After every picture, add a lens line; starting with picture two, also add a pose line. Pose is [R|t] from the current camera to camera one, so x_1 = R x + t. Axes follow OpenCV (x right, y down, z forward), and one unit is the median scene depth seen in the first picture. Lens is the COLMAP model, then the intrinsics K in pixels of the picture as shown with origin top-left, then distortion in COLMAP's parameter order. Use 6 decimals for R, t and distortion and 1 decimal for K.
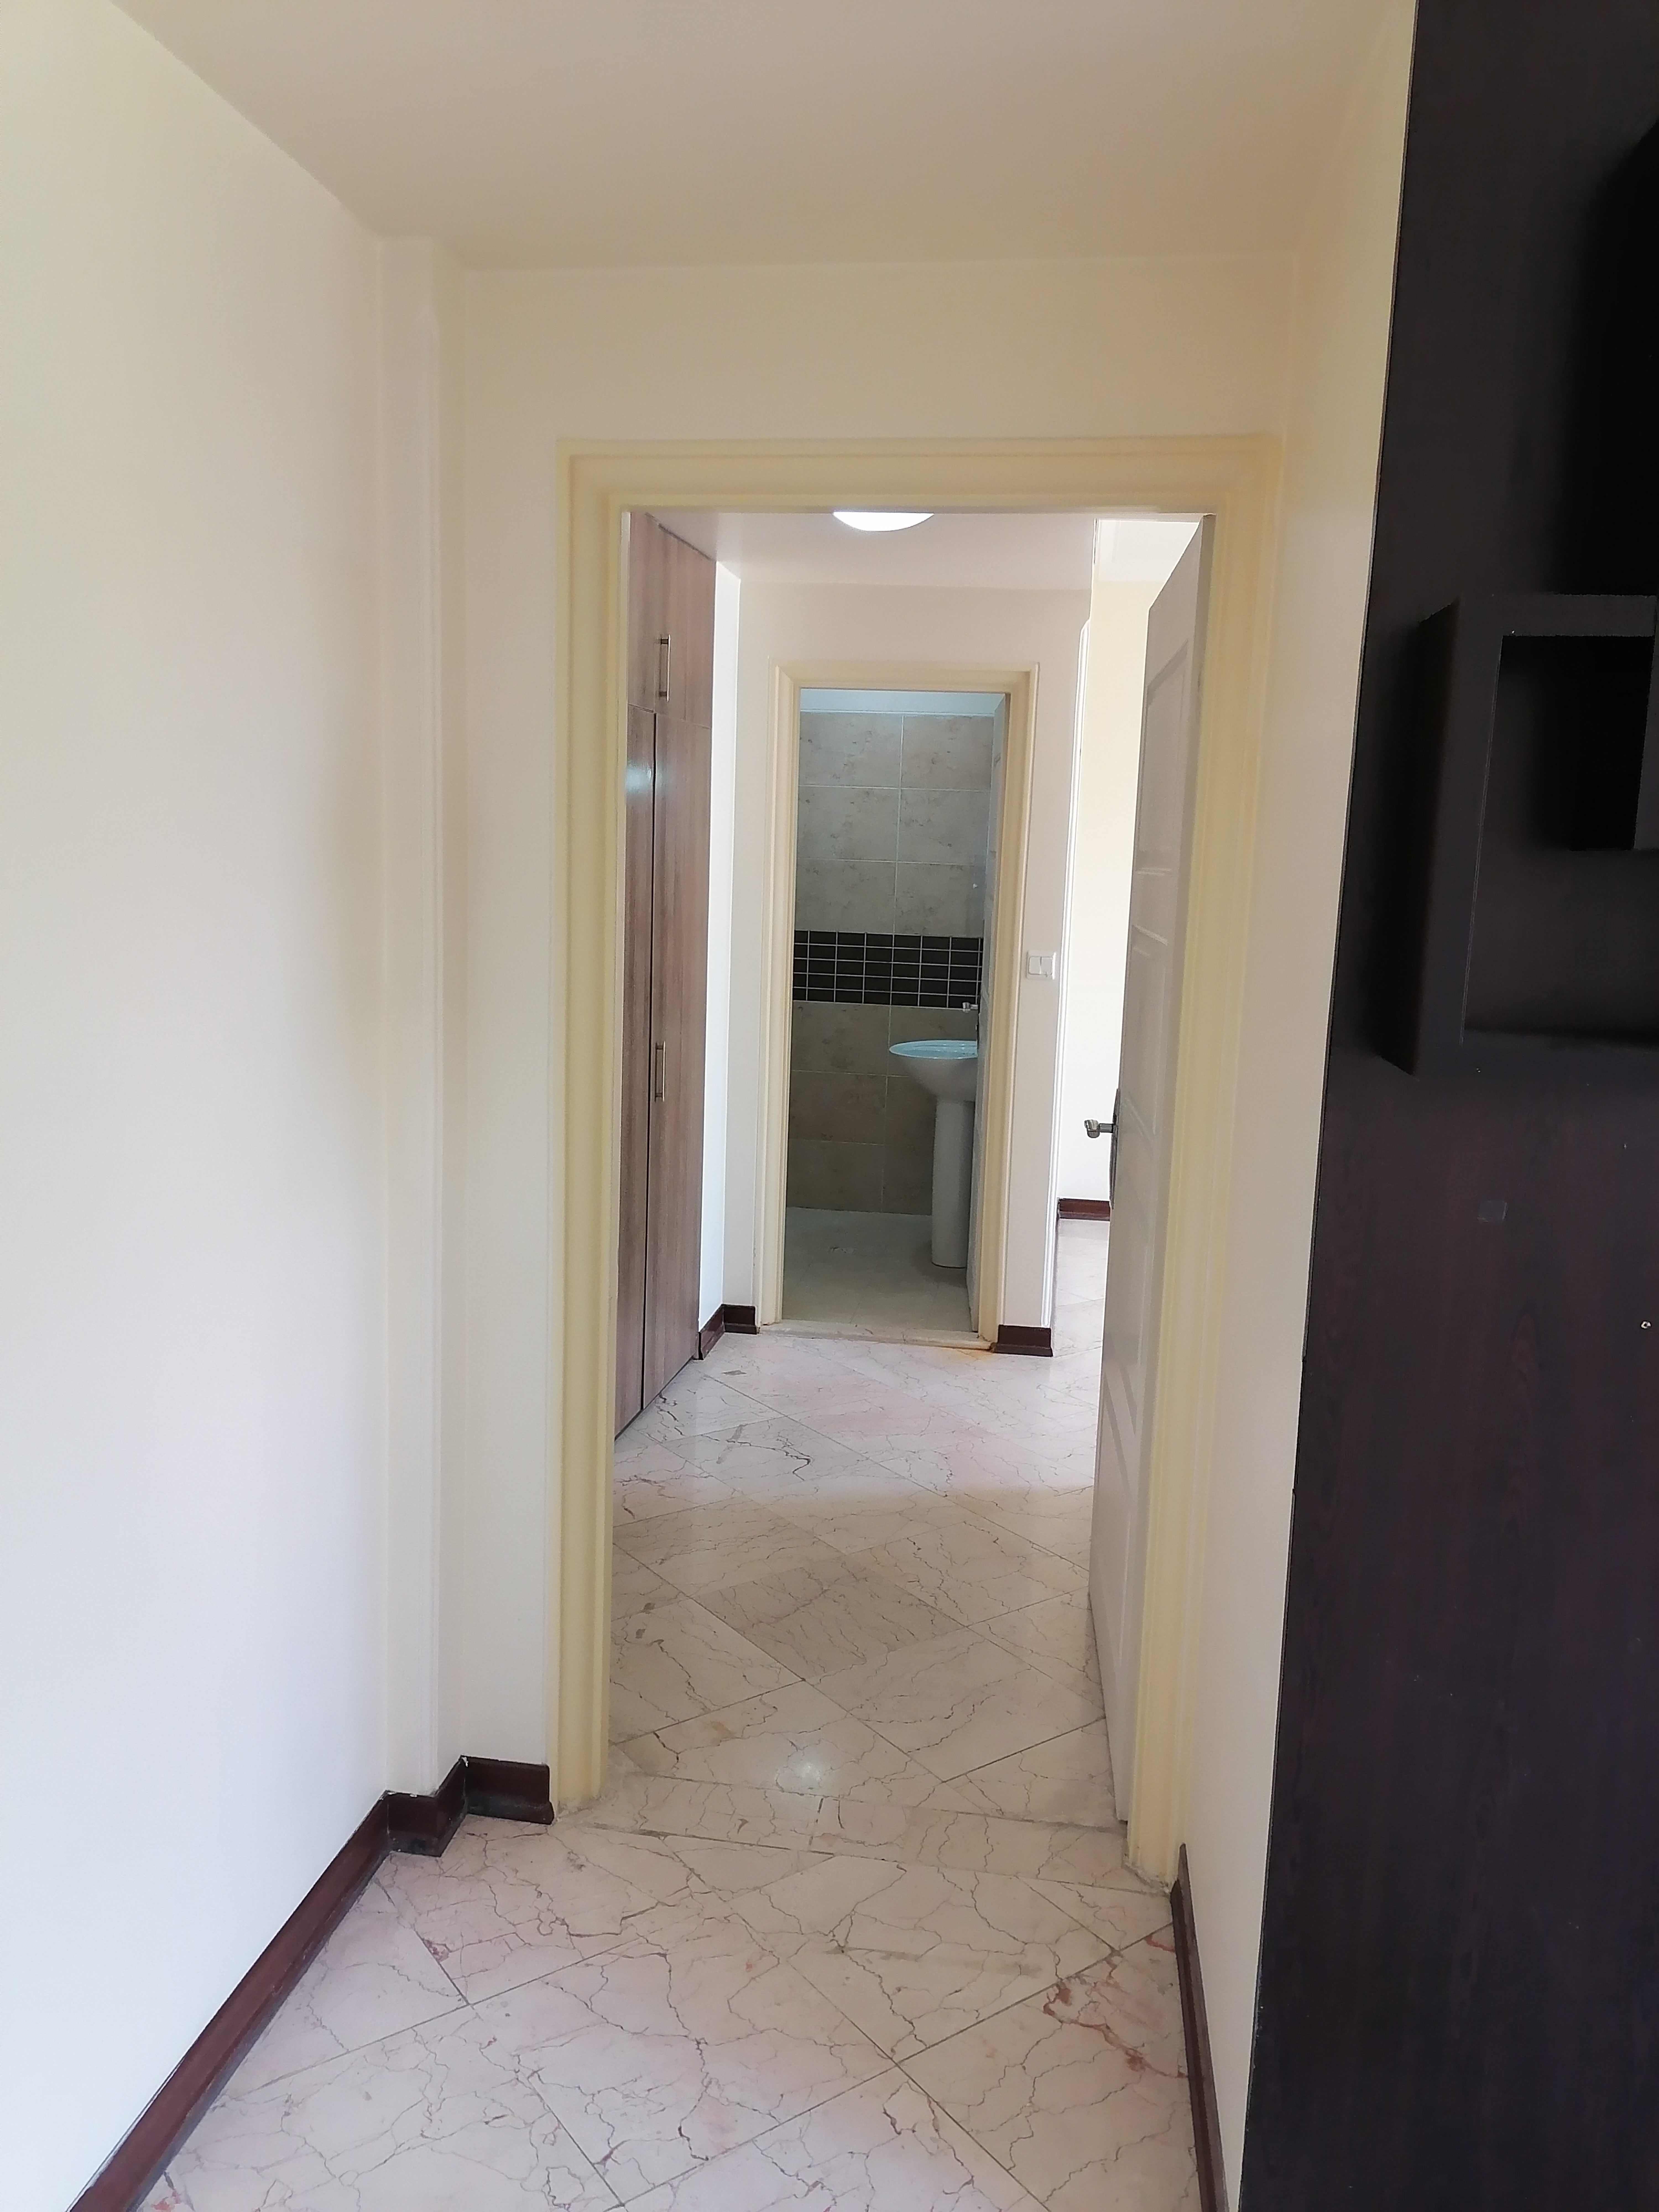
lens RADIAL K [[1665.3, 0, 829.9], [0, 1665.3, 1109.0], [0, 0, 1]] dist [0.084506, -0.108022]
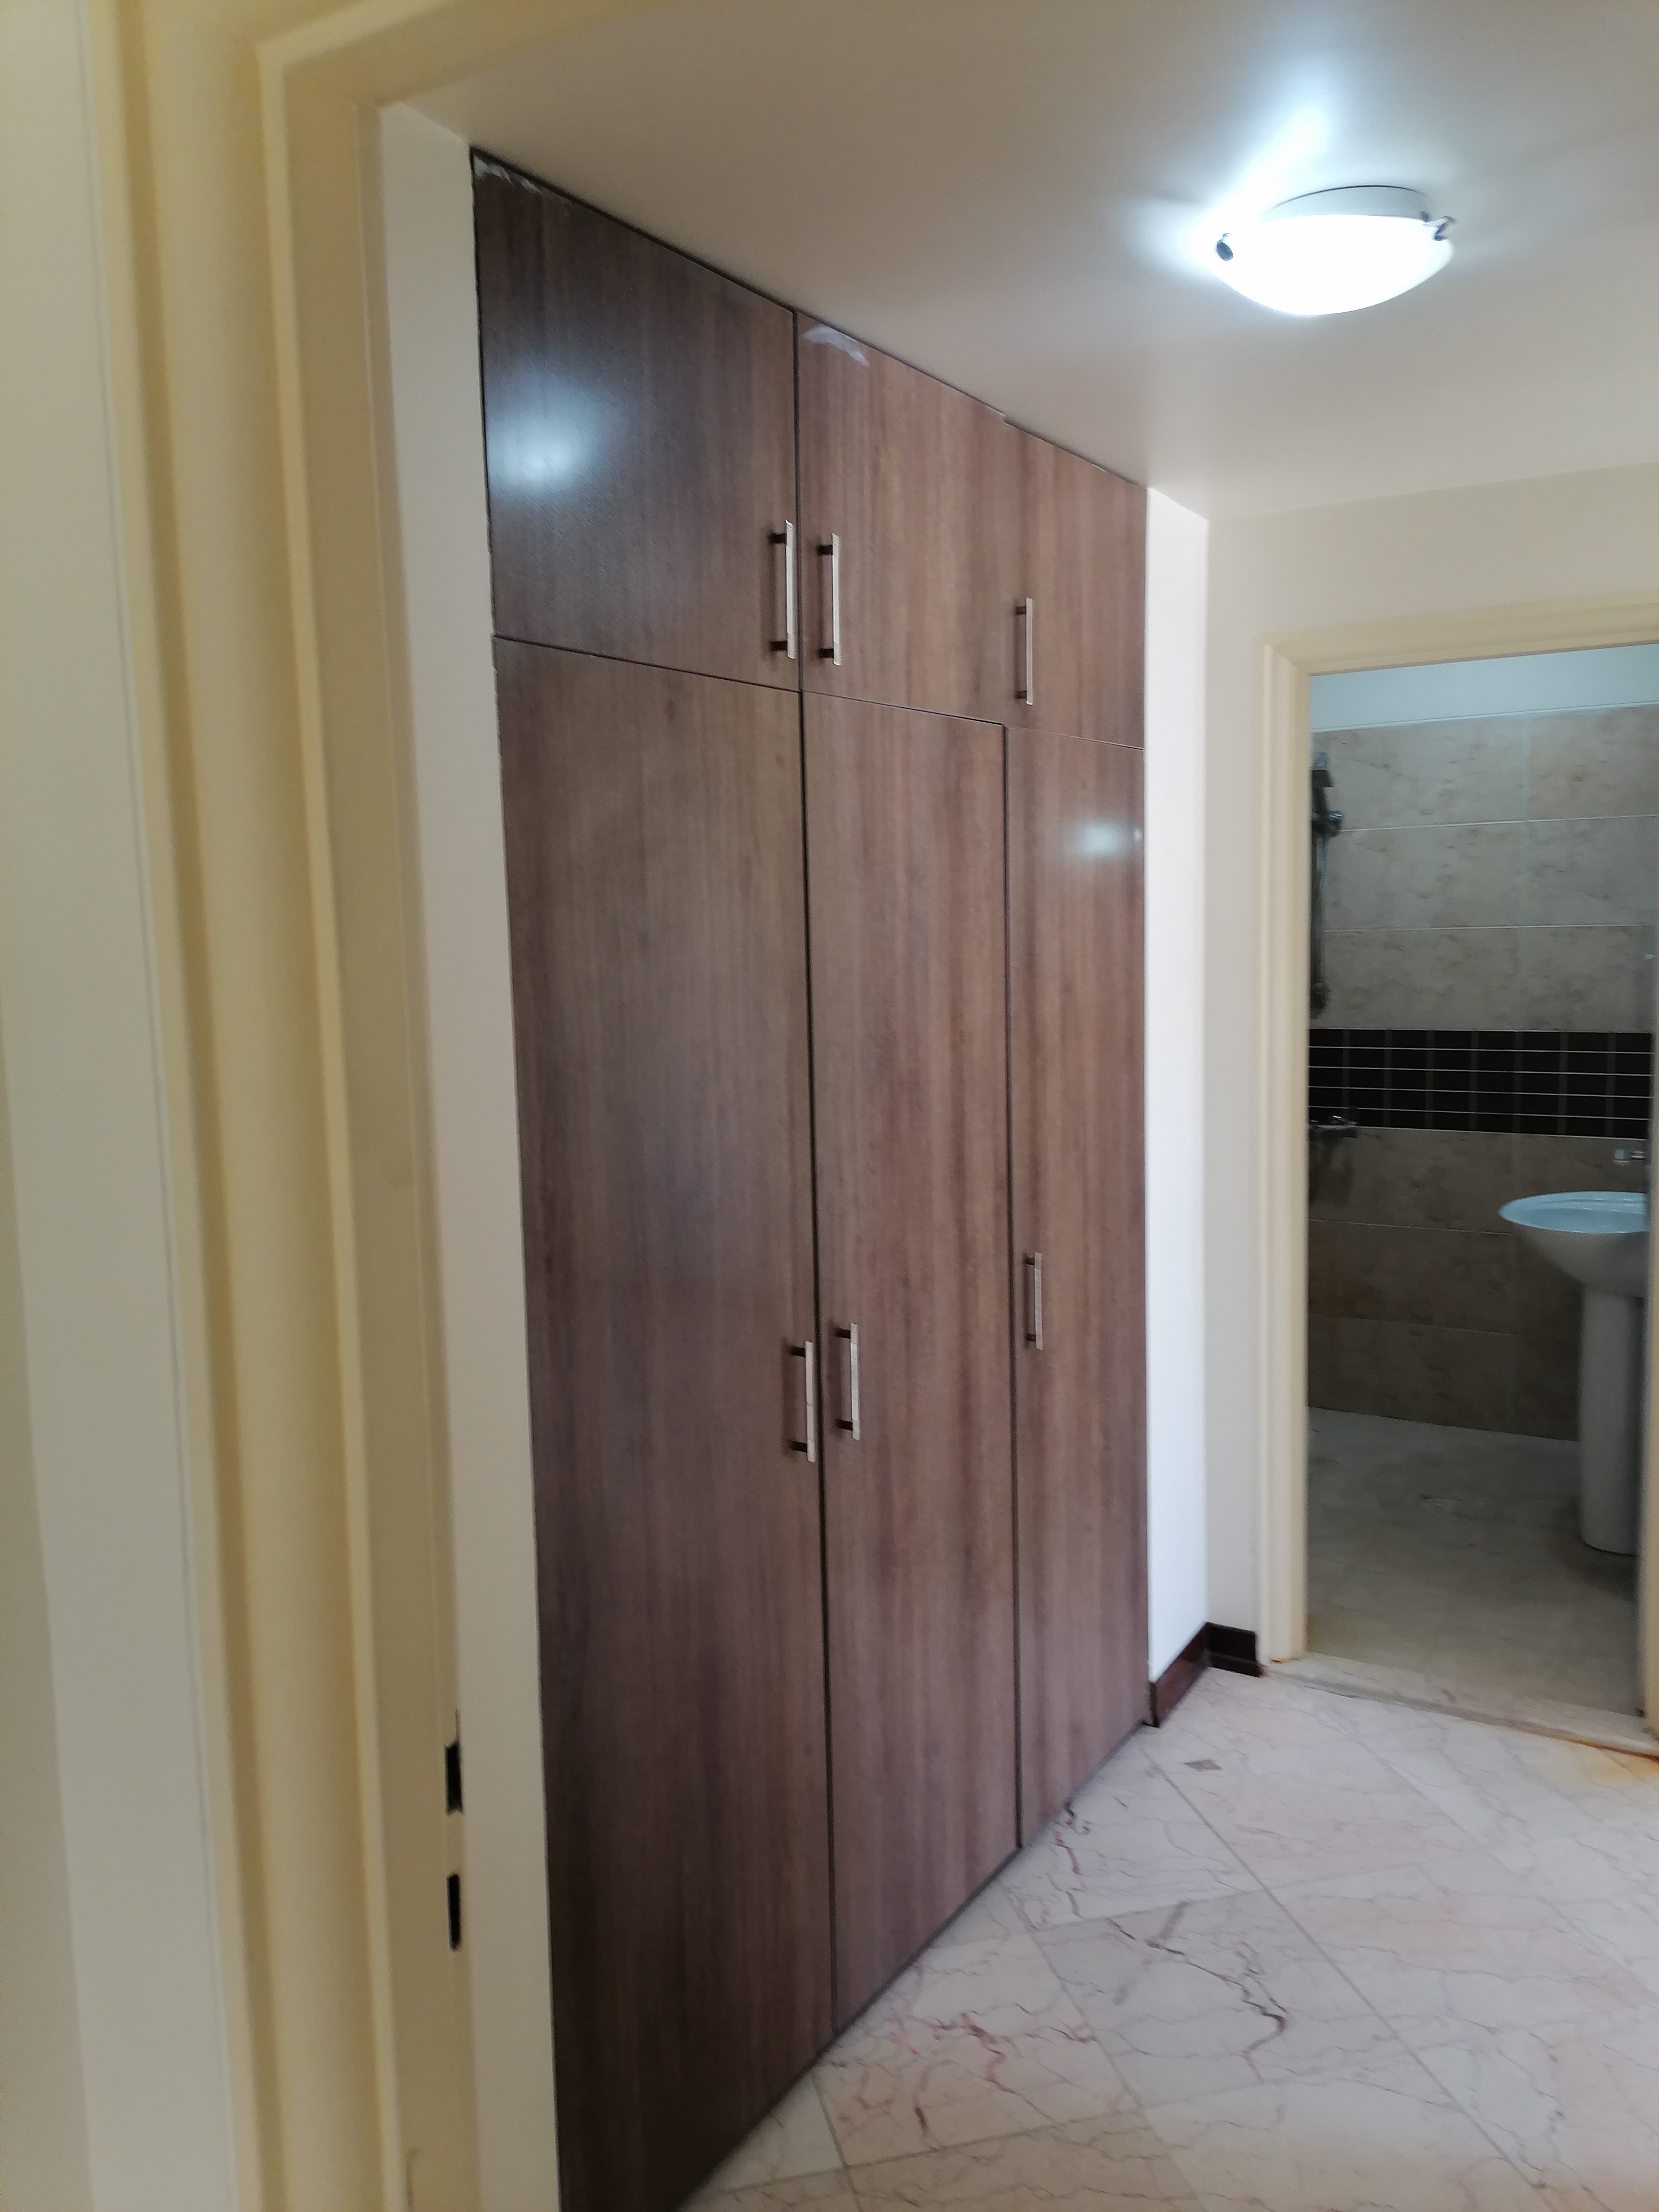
lens RADIAL K [[1665.3, 0, 823.6], [0, 1665.3, 1103.5], [0, 0, 1]] dist [0.084506, -0.108022]
pose [[0.922316, -0.015120, -0.386142, 0.054891], [-0.003239, 0.998897, -0.046851, -0.054517], [0.386424, 0.044462, 0.921249, 0.327426]]
